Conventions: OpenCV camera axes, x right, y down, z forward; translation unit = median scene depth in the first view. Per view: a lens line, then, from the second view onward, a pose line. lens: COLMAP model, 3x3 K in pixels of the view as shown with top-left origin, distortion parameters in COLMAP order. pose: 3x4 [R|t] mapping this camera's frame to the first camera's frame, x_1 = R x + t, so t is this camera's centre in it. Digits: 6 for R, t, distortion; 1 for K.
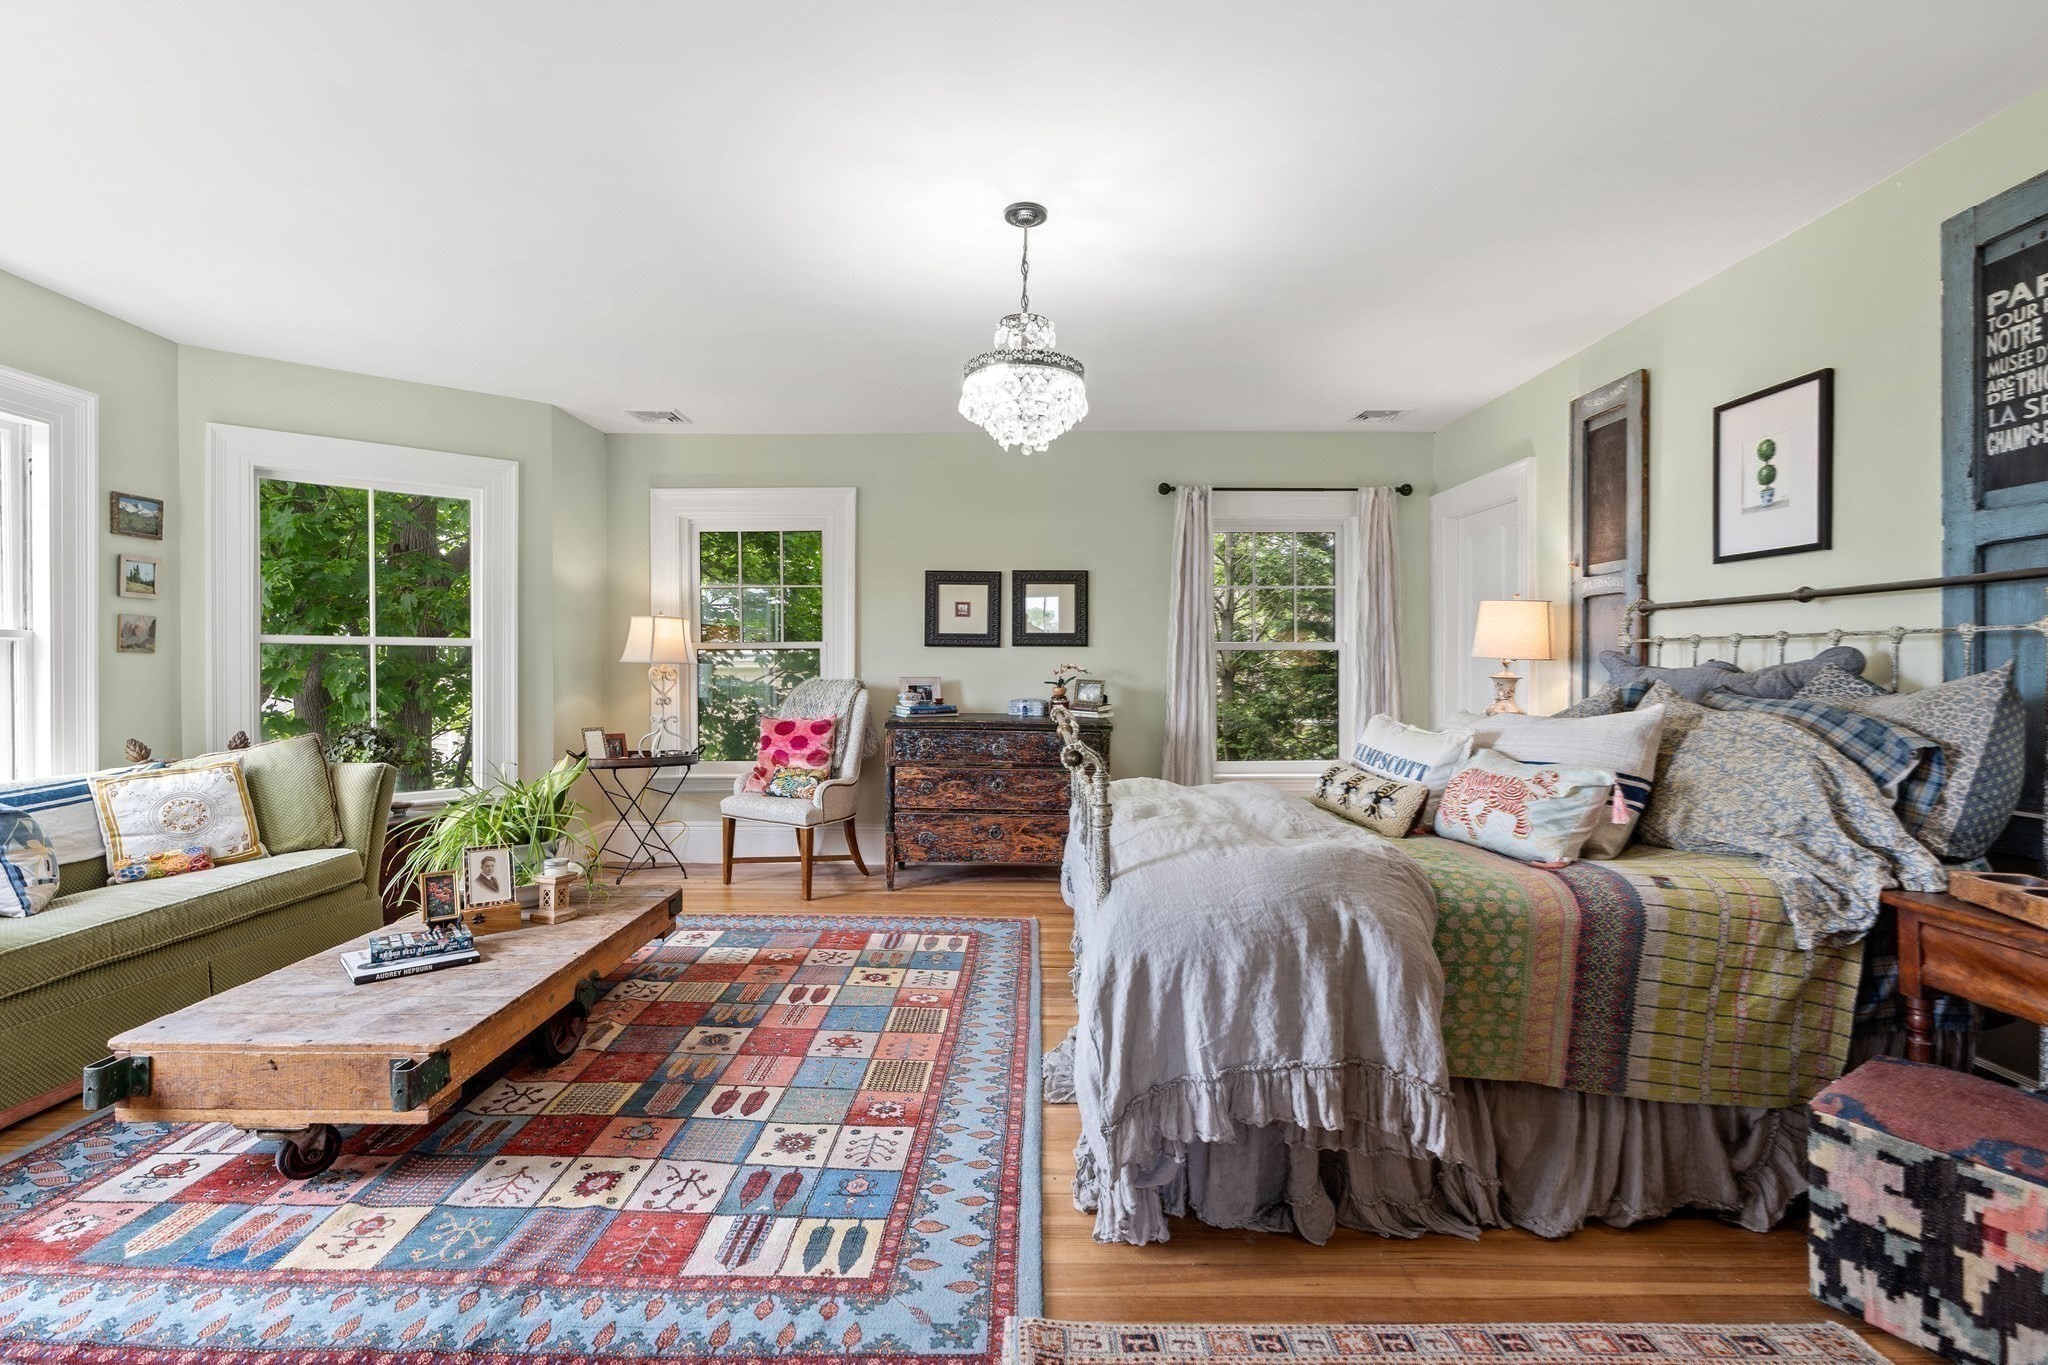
lens RADIAL K [[938.2, 0, 1023.4], [0, 938.2, 671.3], [0, 0, 1]] dist [-0.003003, 0.000185]
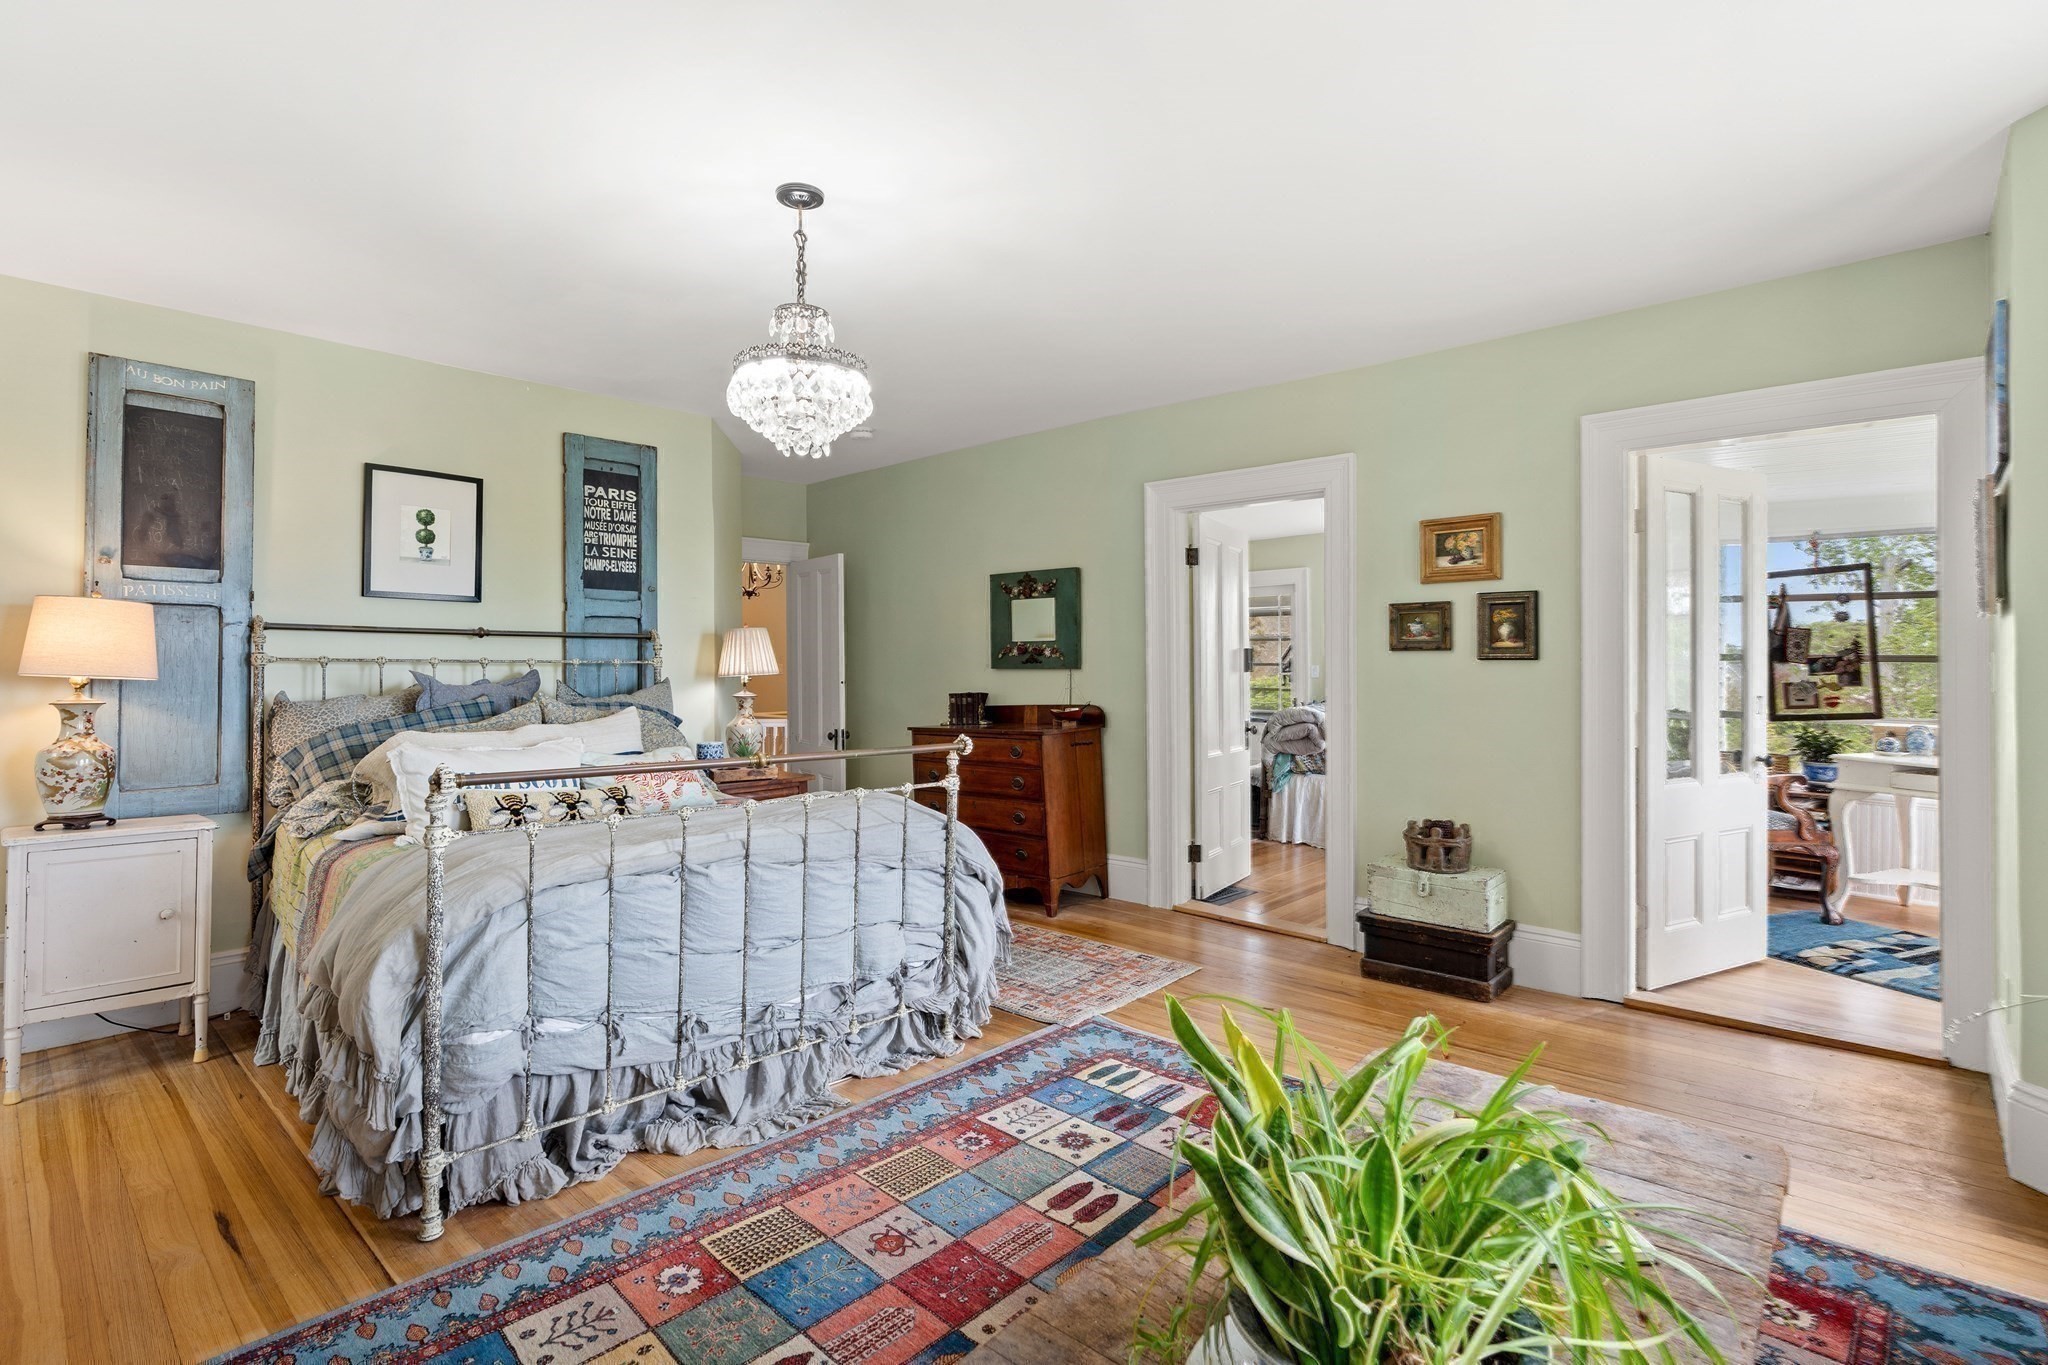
lens RADIAL K [[975.0, 0, 1017.4], [0, 975.0, 668.7], [0, 0, 1]] dist [-0.001804, -0.000100]
pose [[-0.734922, 0.002430, 0.678147, -0.846456], [0.006524, 0.999973, 0.003487, -0.027912], [-0.678120, 0.006987, -0.734918, 1.662649]]
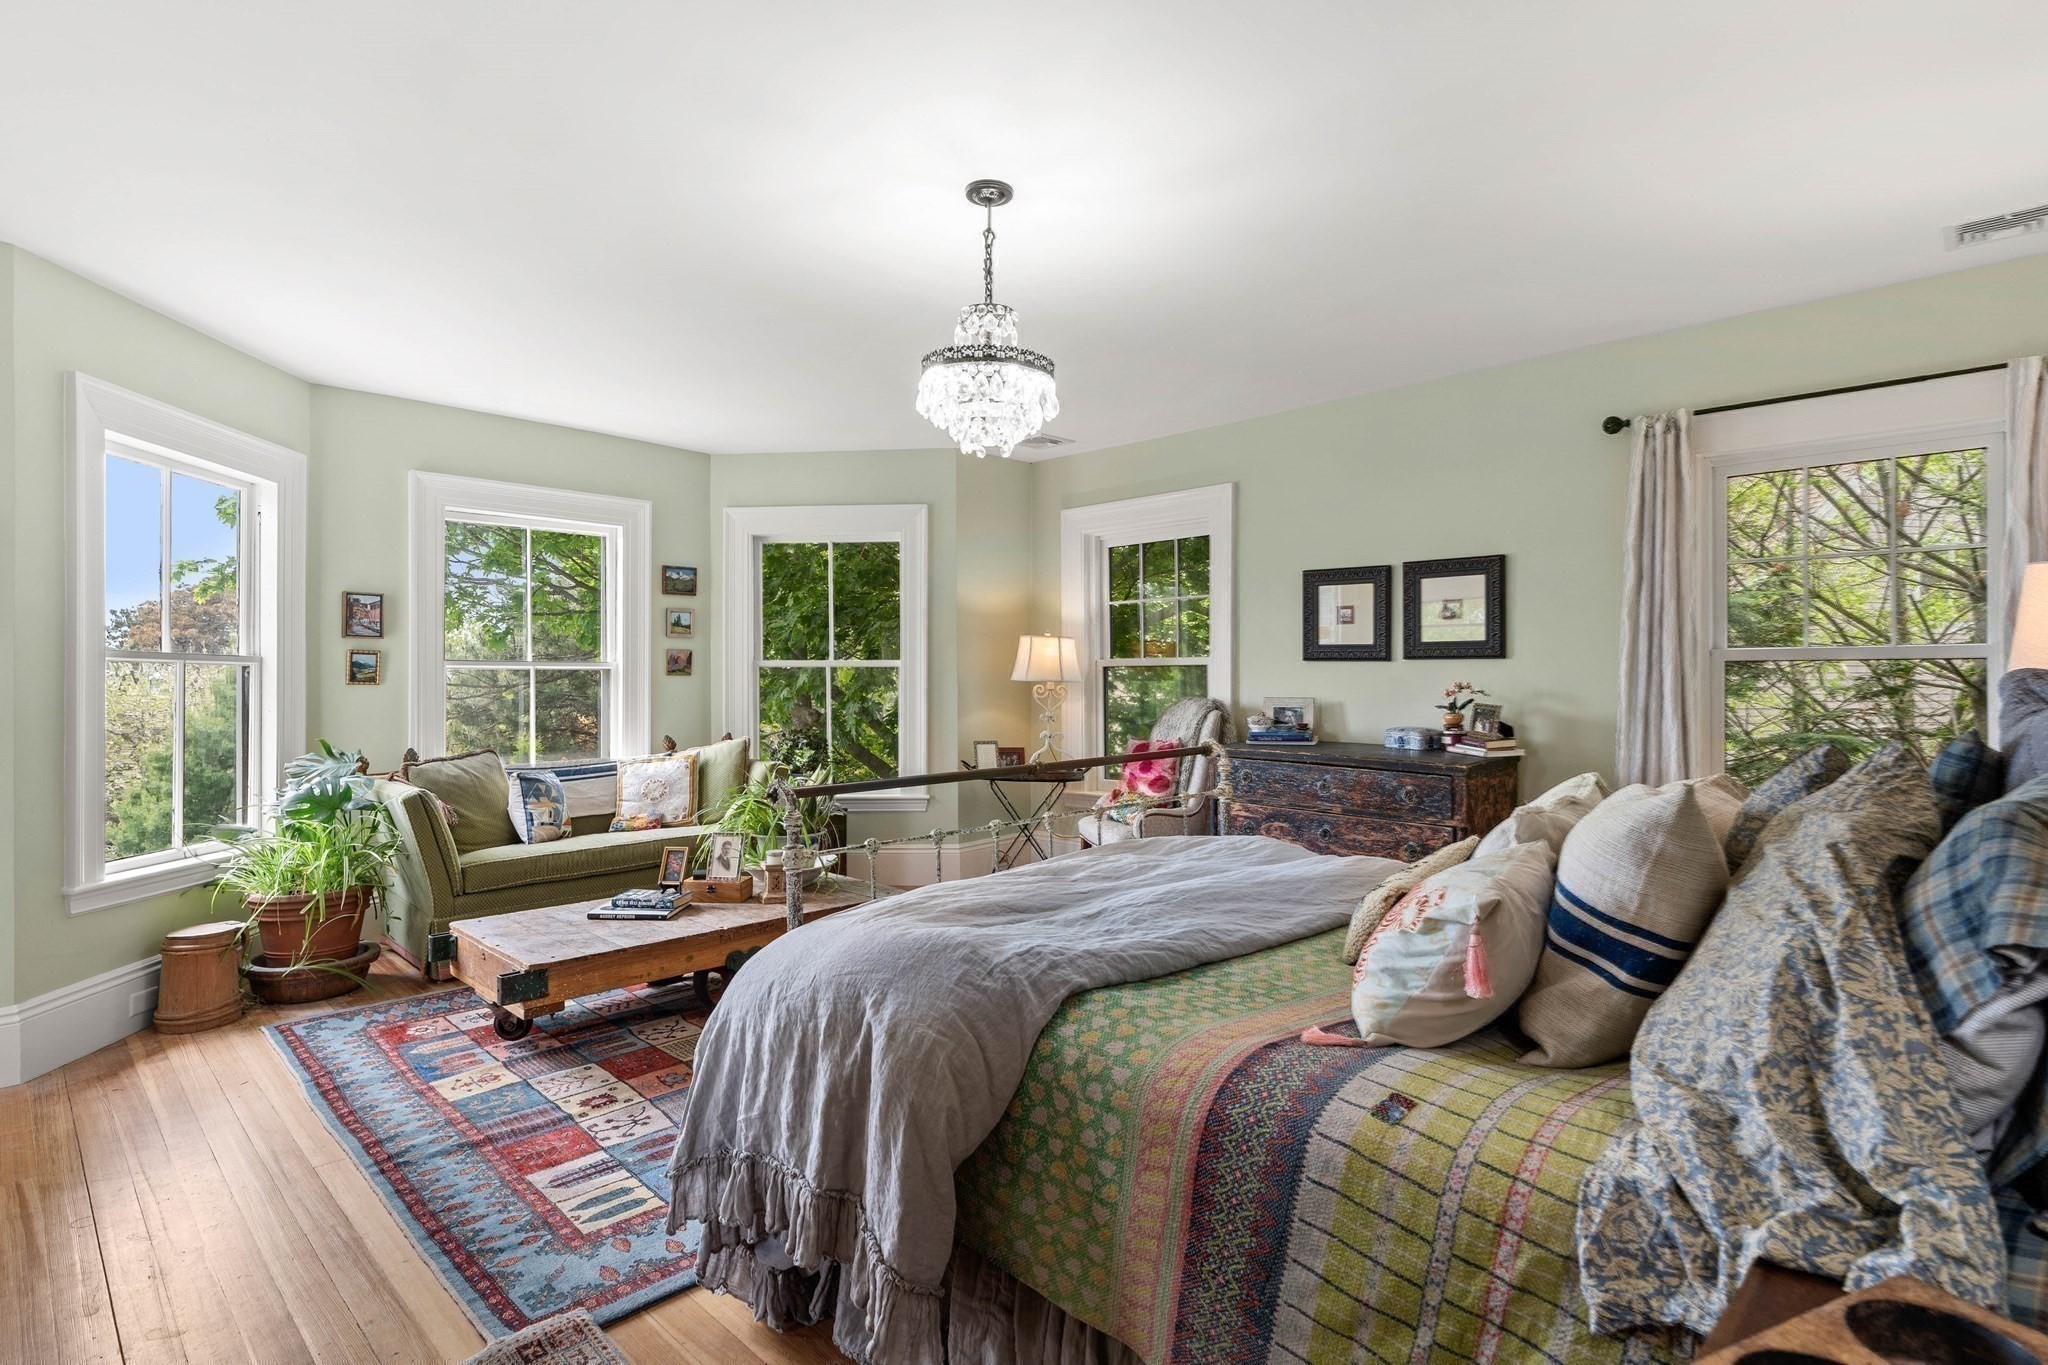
lens RADIAL K [[1035.8, 0, 1018.7], [0, 1035.8, 683.1], [0, 0, 1]] dist [-0.009409, 0.000185]
pose [[0.709174, 0.002530, -0.705029, 0.769165], [-0.001256, 0.999997, 0.002326, -0.017922], [0.705032, -0.000764, 0.709175, 0.341997]]
